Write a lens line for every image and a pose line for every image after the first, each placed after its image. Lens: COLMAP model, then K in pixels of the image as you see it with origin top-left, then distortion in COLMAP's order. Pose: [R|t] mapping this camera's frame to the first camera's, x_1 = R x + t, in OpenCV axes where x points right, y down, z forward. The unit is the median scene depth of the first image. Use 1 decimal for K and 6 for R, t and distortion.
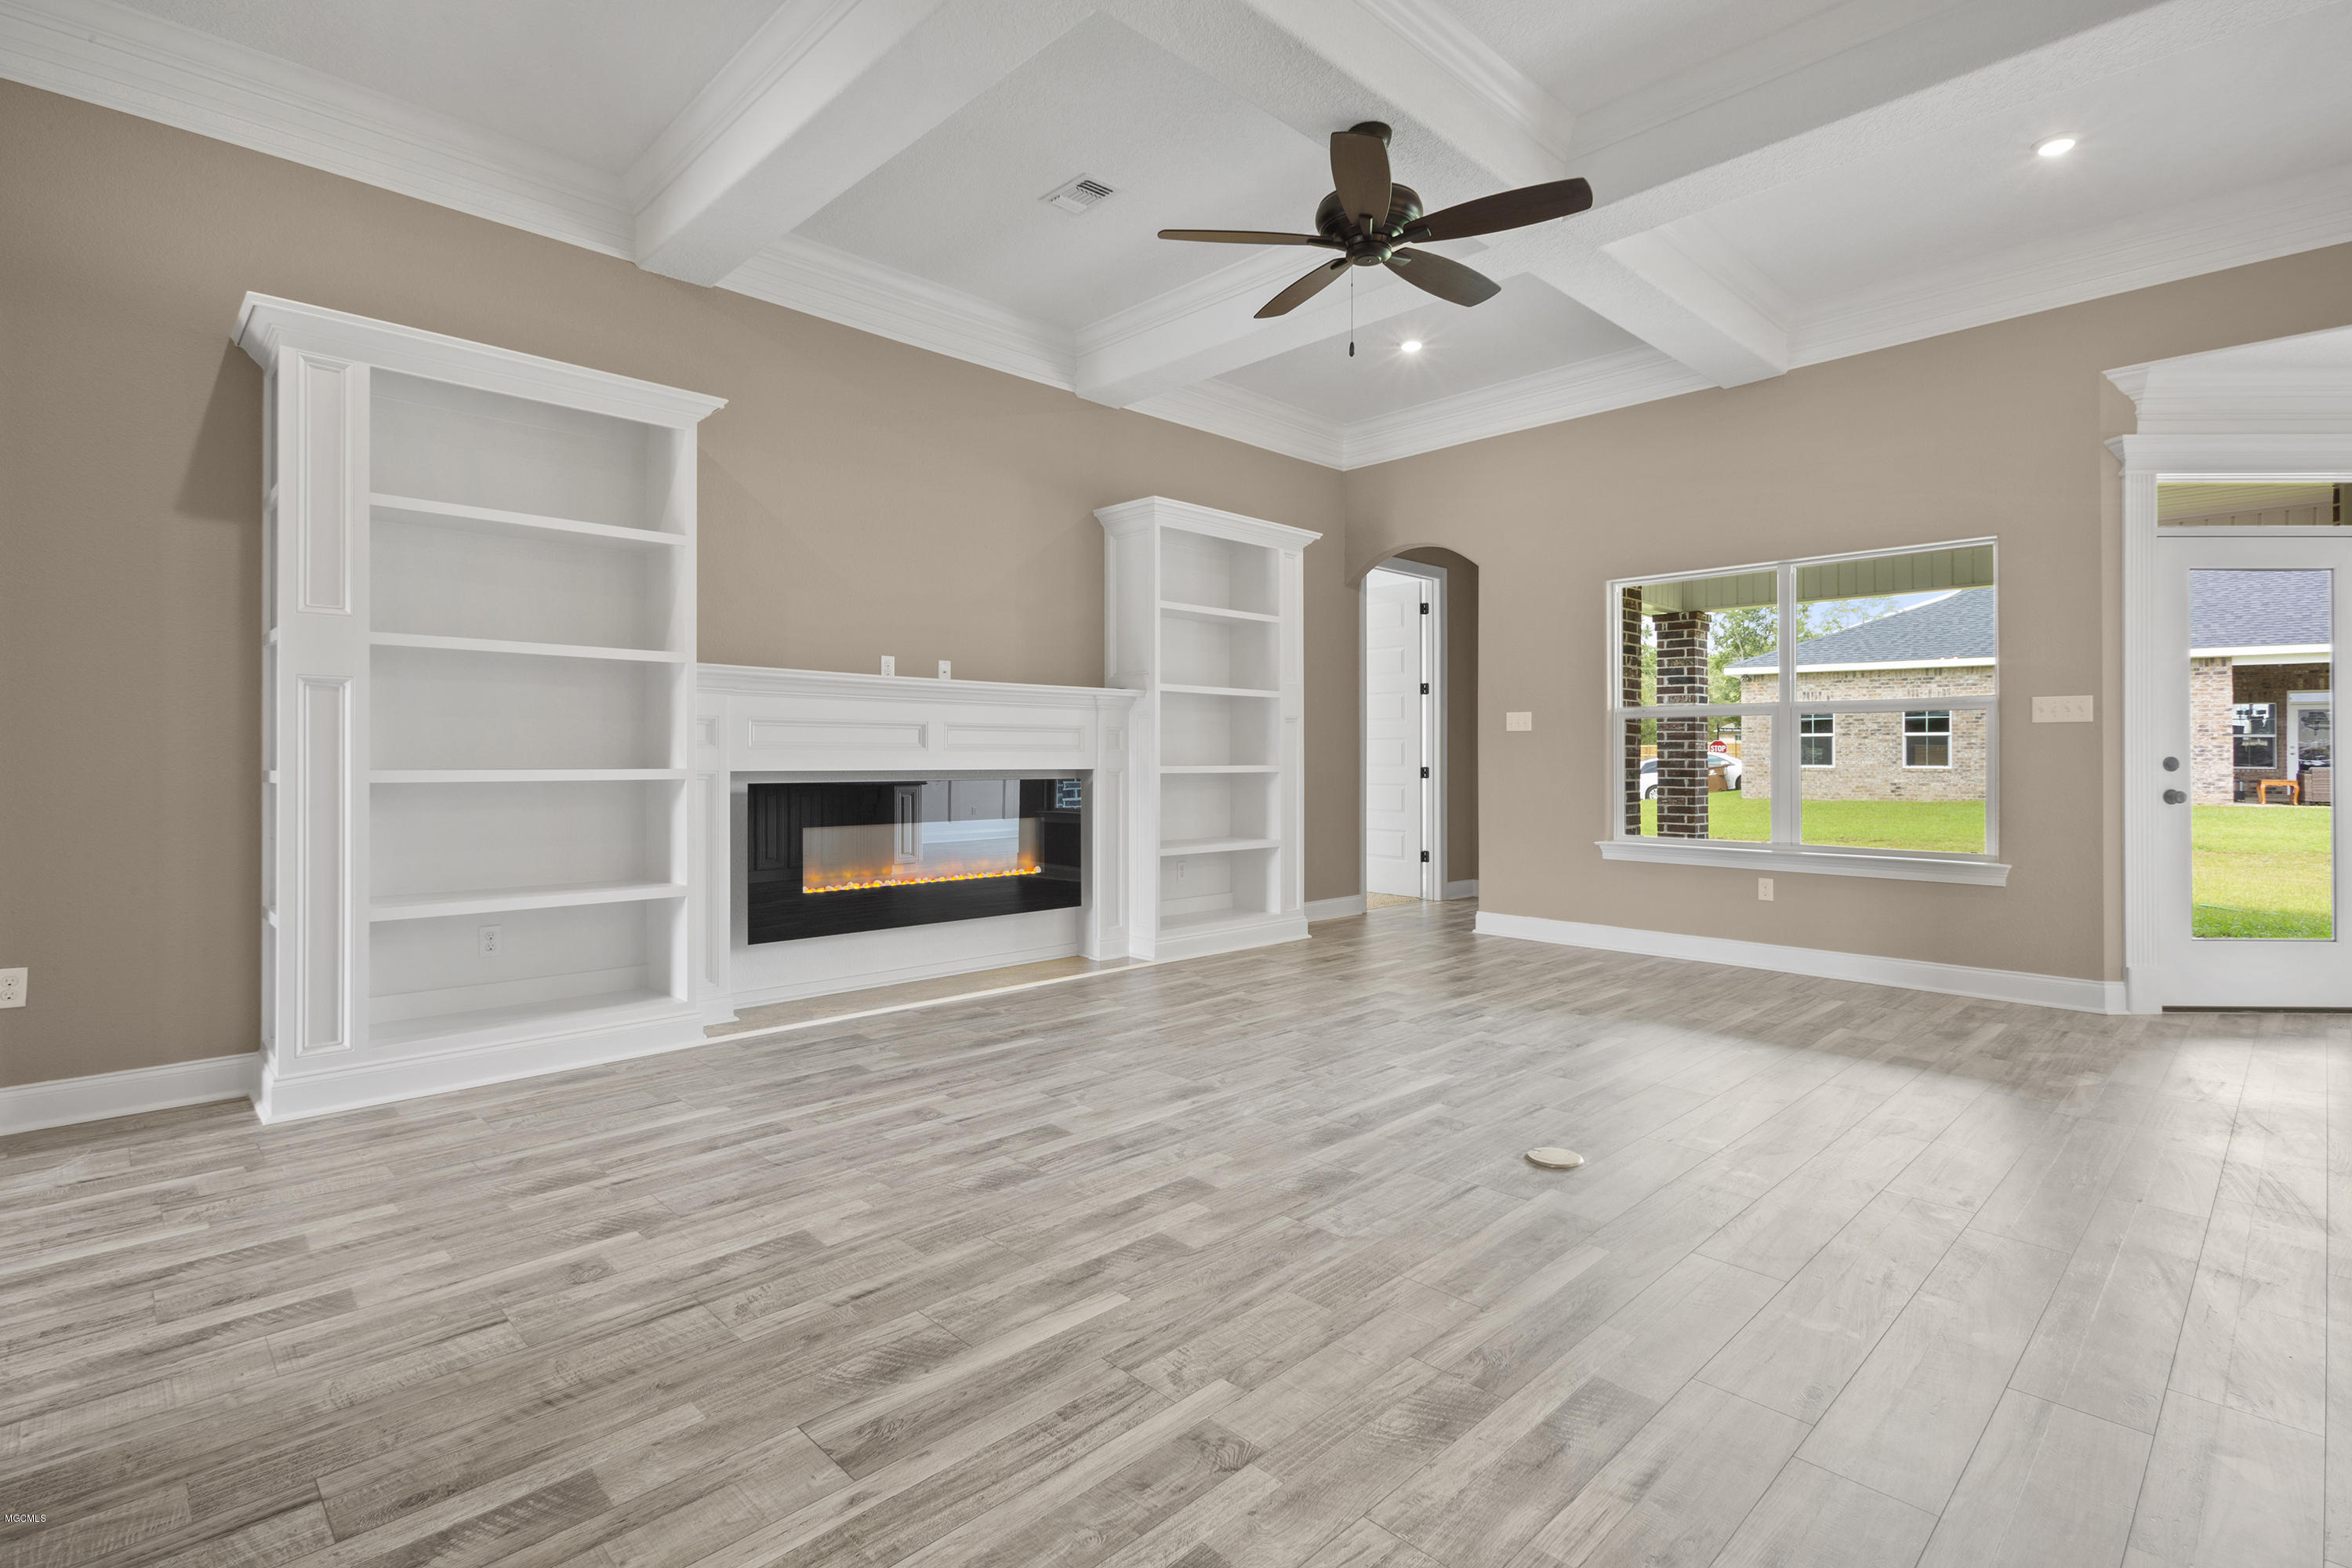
lens RADIAL K [[1111.8, 0, 1161.4], [0, 1111.8, 763.5], [0, 0, 1]] dist [0.011056, -0.001962]
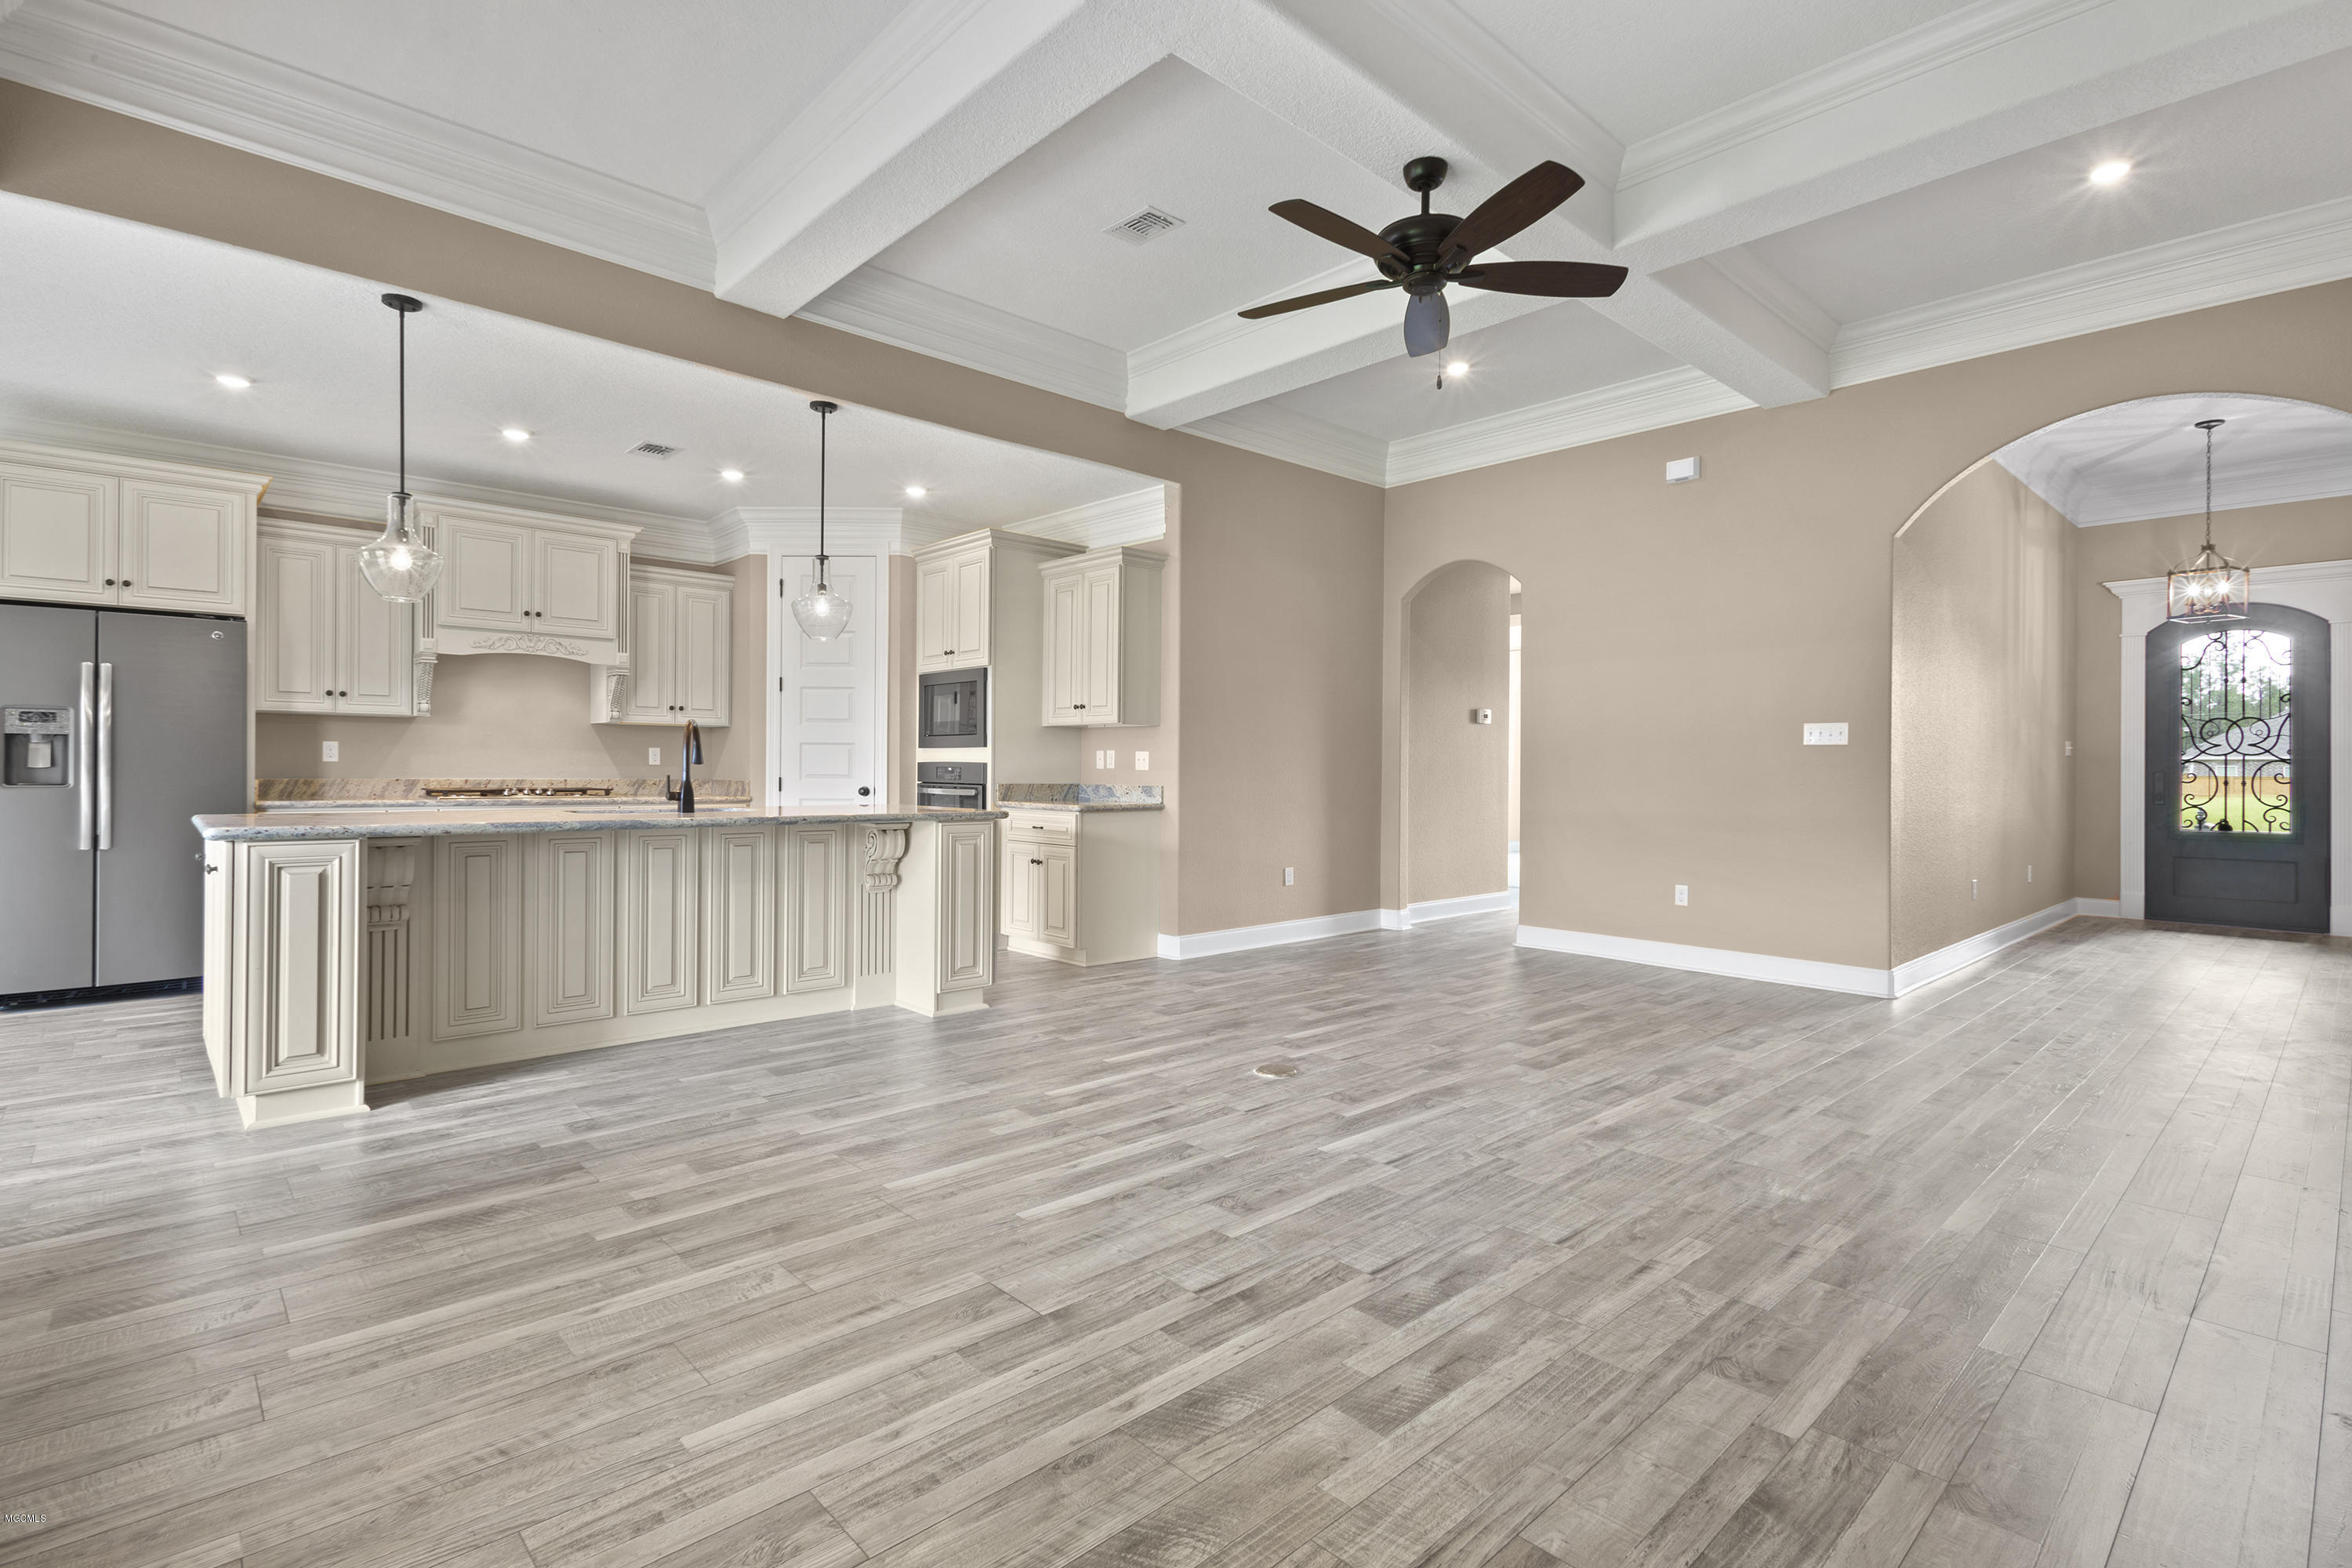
lens RADIAL K [[1111.8, 0, 1169.8], [0, 1111.8, 769.3], [0, 0, 1]] dist [0.011056, -0.001962]
pose [[-0.999675, -0.011569, 0.022714, 0.490235], [-0.011468, 0.999924, 0.004578, -0.012643], [-0.022766, 0.004316, -0.999732, 2.522543]]
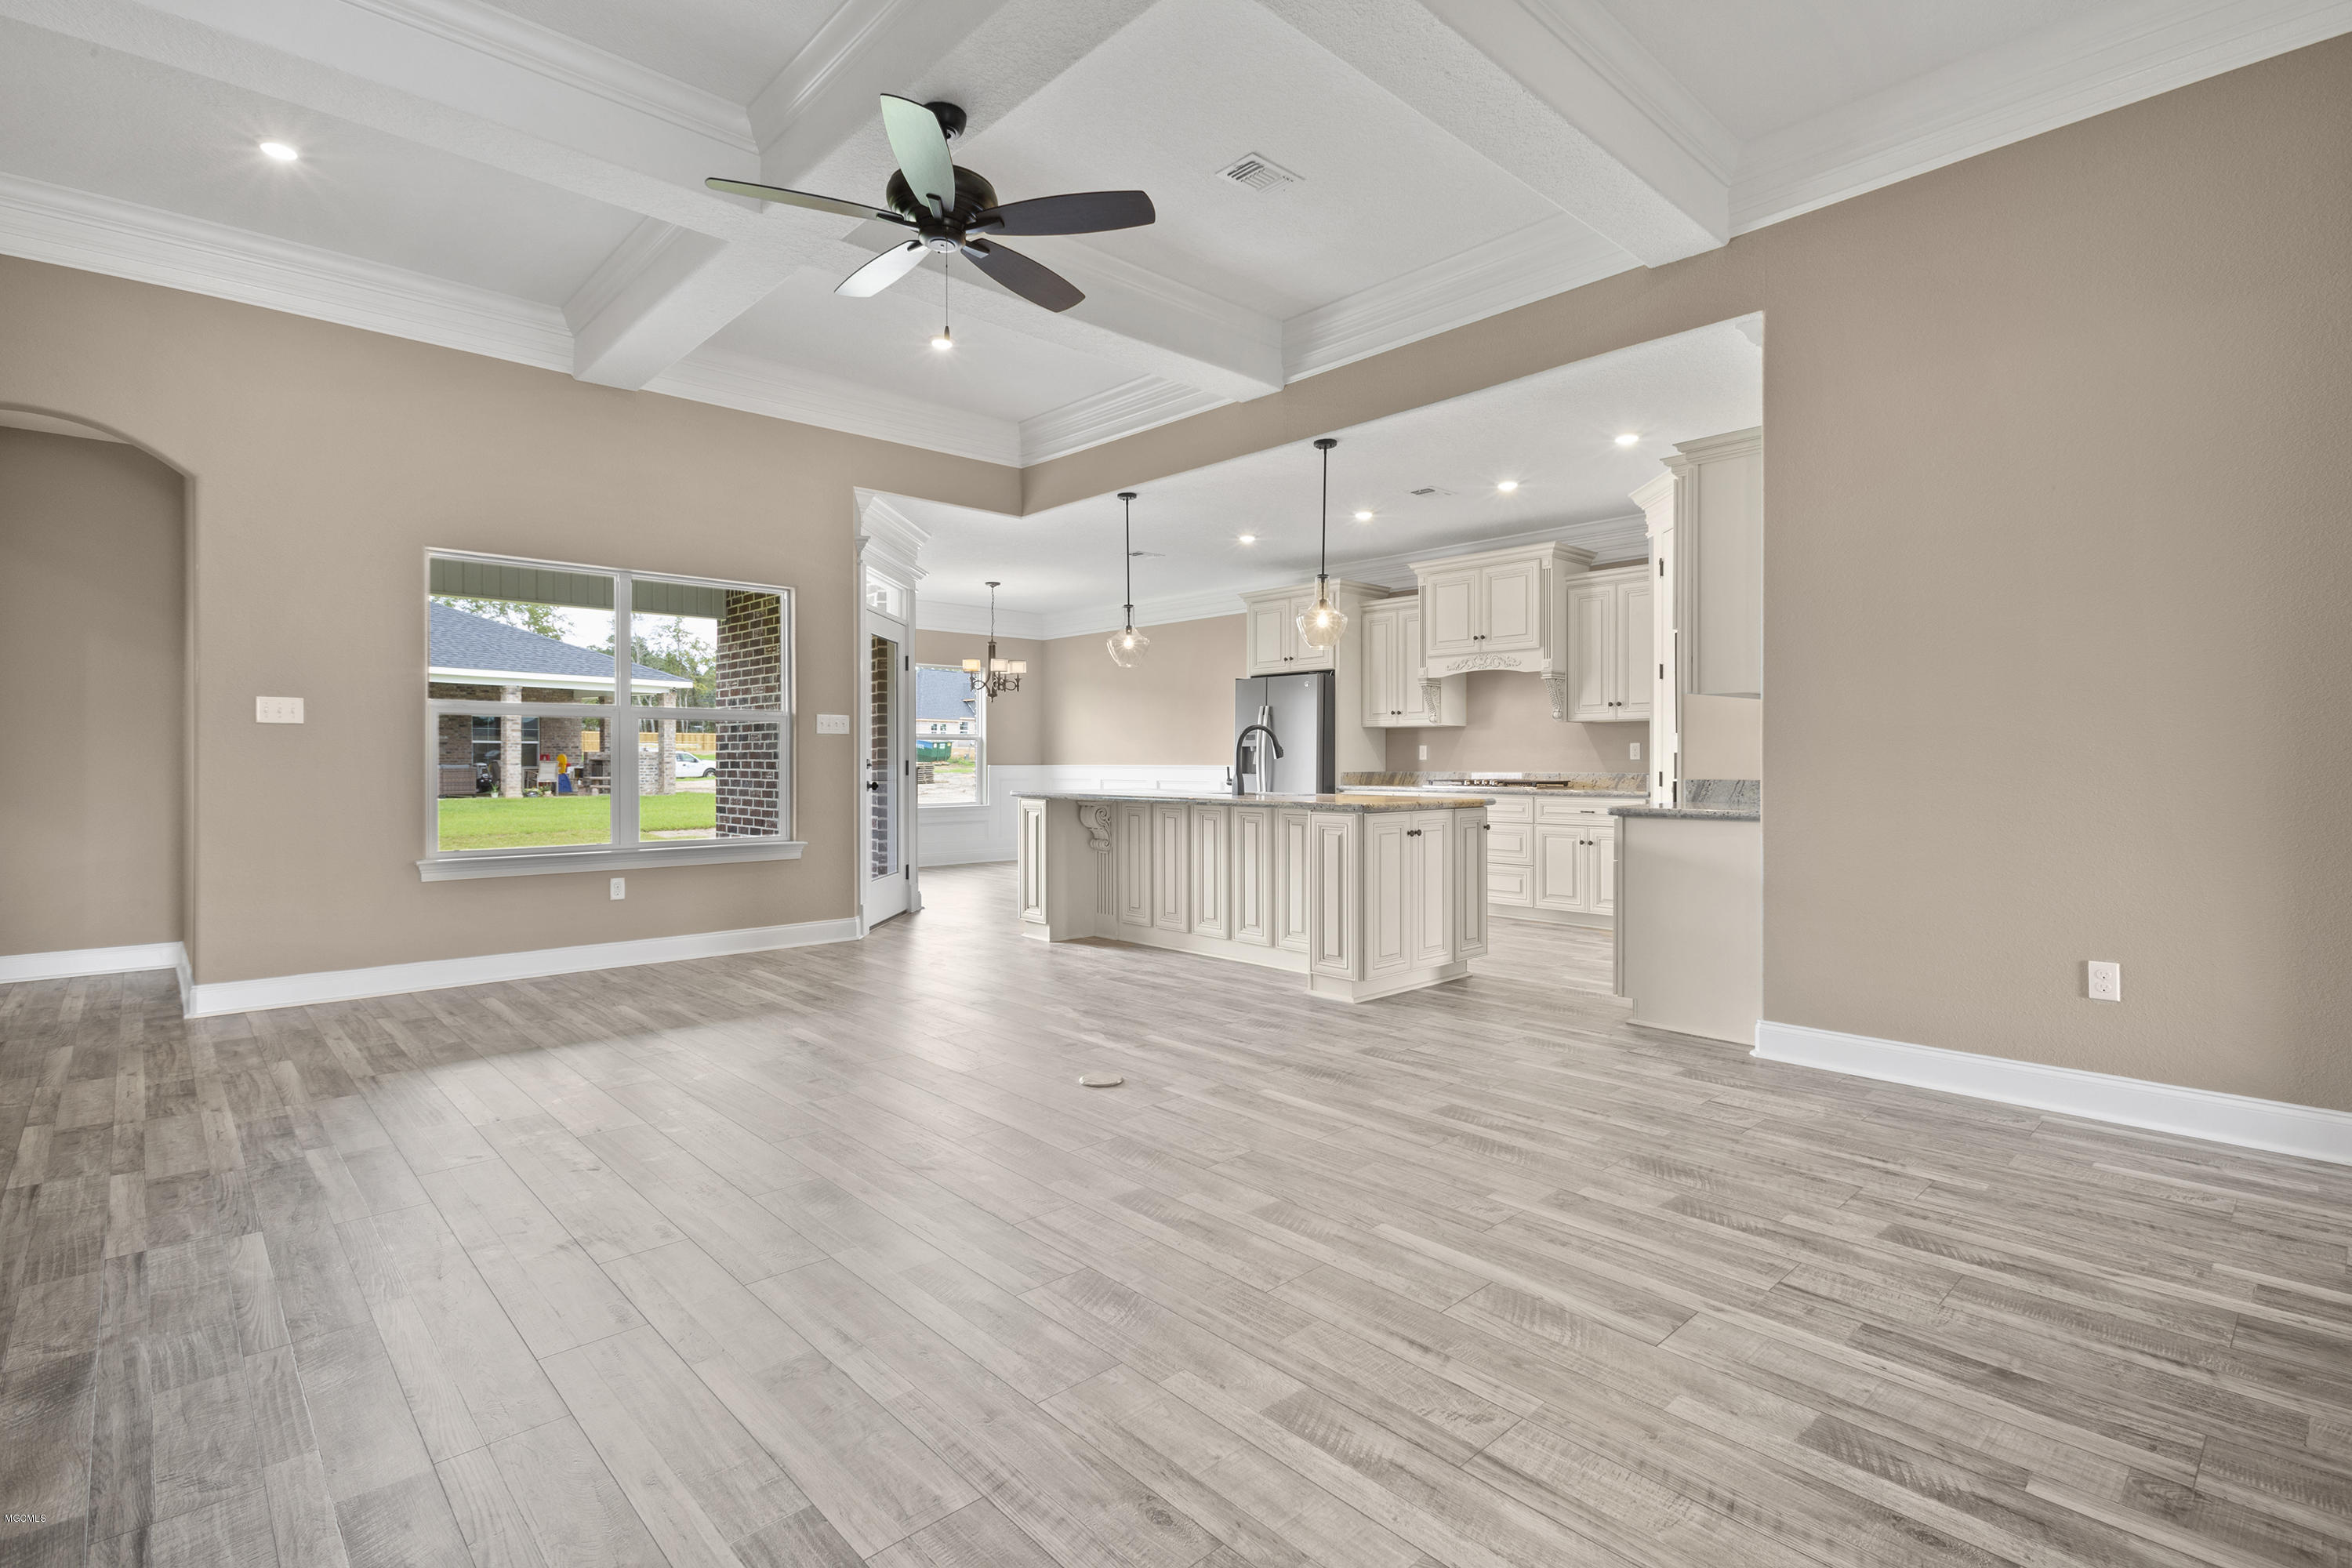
lens RADIAL K [[1111.8, 0, 1178.5], [0, 1111.8, 770.8], [0, 0, 1]] dist [0.011056, -0.001962]
pose [[0.019867, -0.011234, 0.999740, -0.965068], [0.006158, 0.999919, 0.011113, -0.007075], [-0.999784, 0.005935, 0.019935, 0.959225]]
